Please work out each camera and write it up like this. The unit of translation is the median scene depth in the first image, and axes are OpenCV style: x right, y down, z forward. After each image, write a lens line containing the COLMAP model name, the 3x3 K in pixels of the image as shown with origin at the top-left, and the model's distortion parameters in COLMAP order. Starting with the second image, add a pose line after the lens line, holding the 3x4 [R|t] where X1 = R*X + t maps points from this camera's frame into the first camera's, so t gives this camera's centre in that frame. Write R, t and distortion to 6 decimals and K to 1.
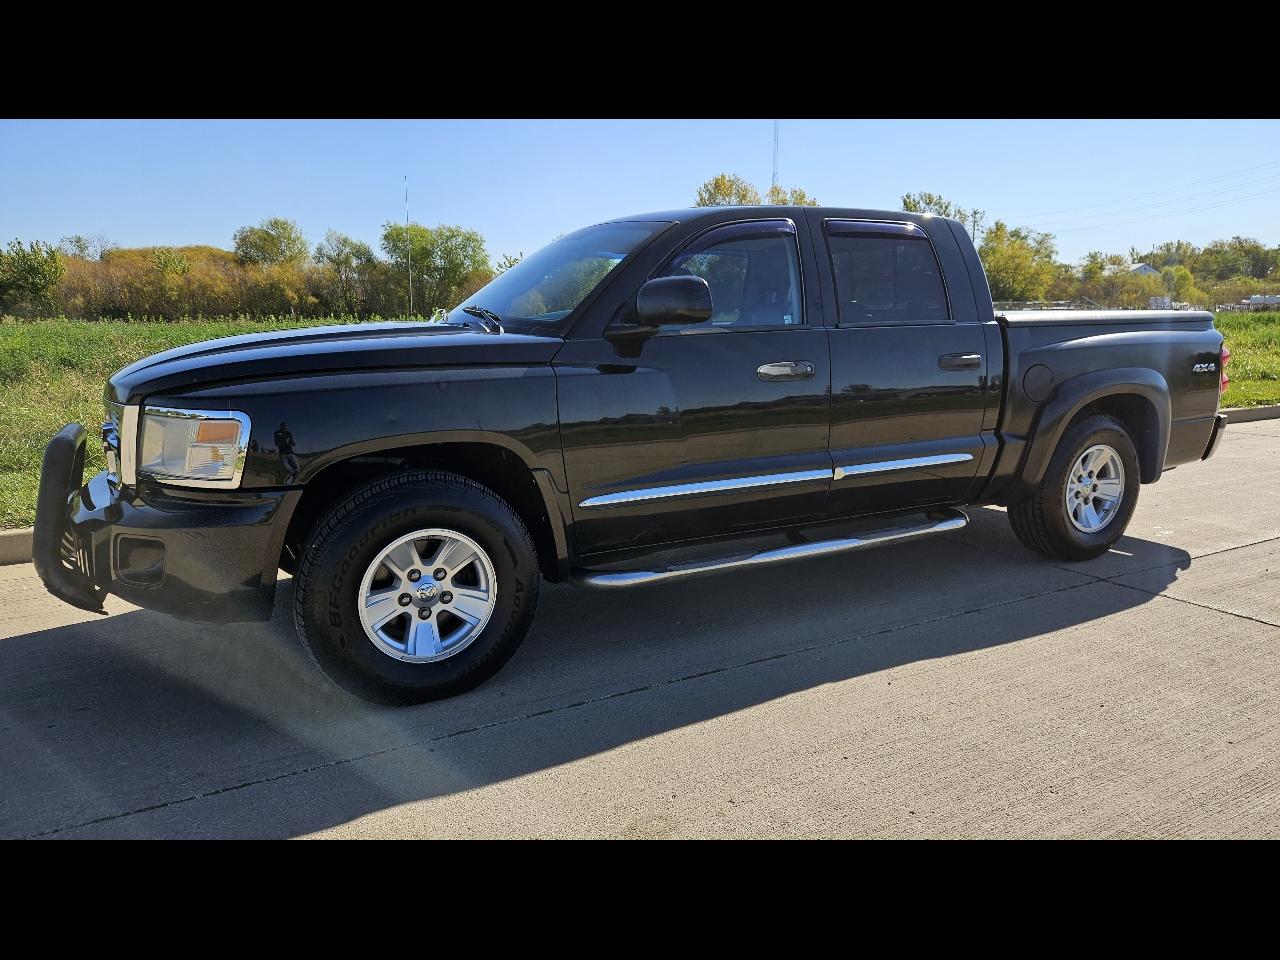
lens RADIAL K [[874.8, 0, 640.0], [0, 874.8, 480.0], [0, 0, 1]] dist [0.069885, -0.001023]
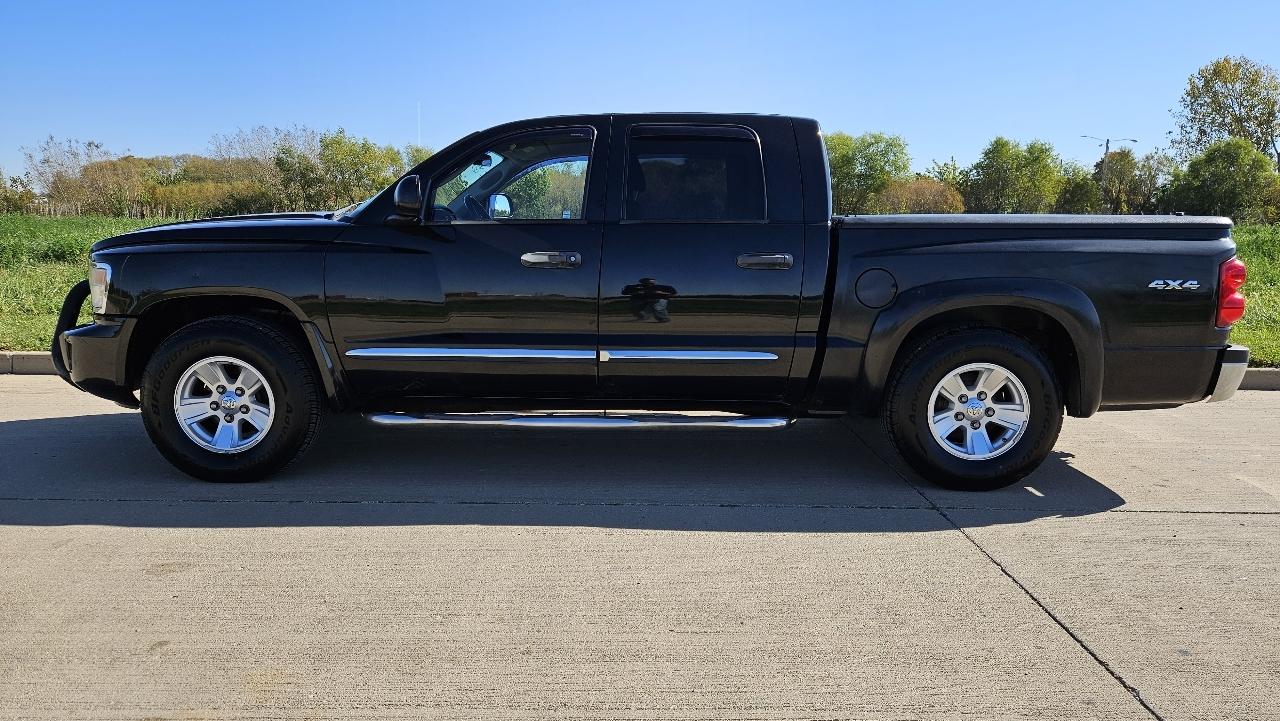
lens RADIAL K [[879.9, 0, 640.0], [0, 879.9, 360.5], [0, 0, 1]] dist [0.112560, -0.119330]
pose [[0.869447, 0.091798, -0.485423, 0.715535], [-0.106598, 0.994298, -0.002898, -0.002770], [0.482389, 0.054265, 0.874274, 0.052323]]
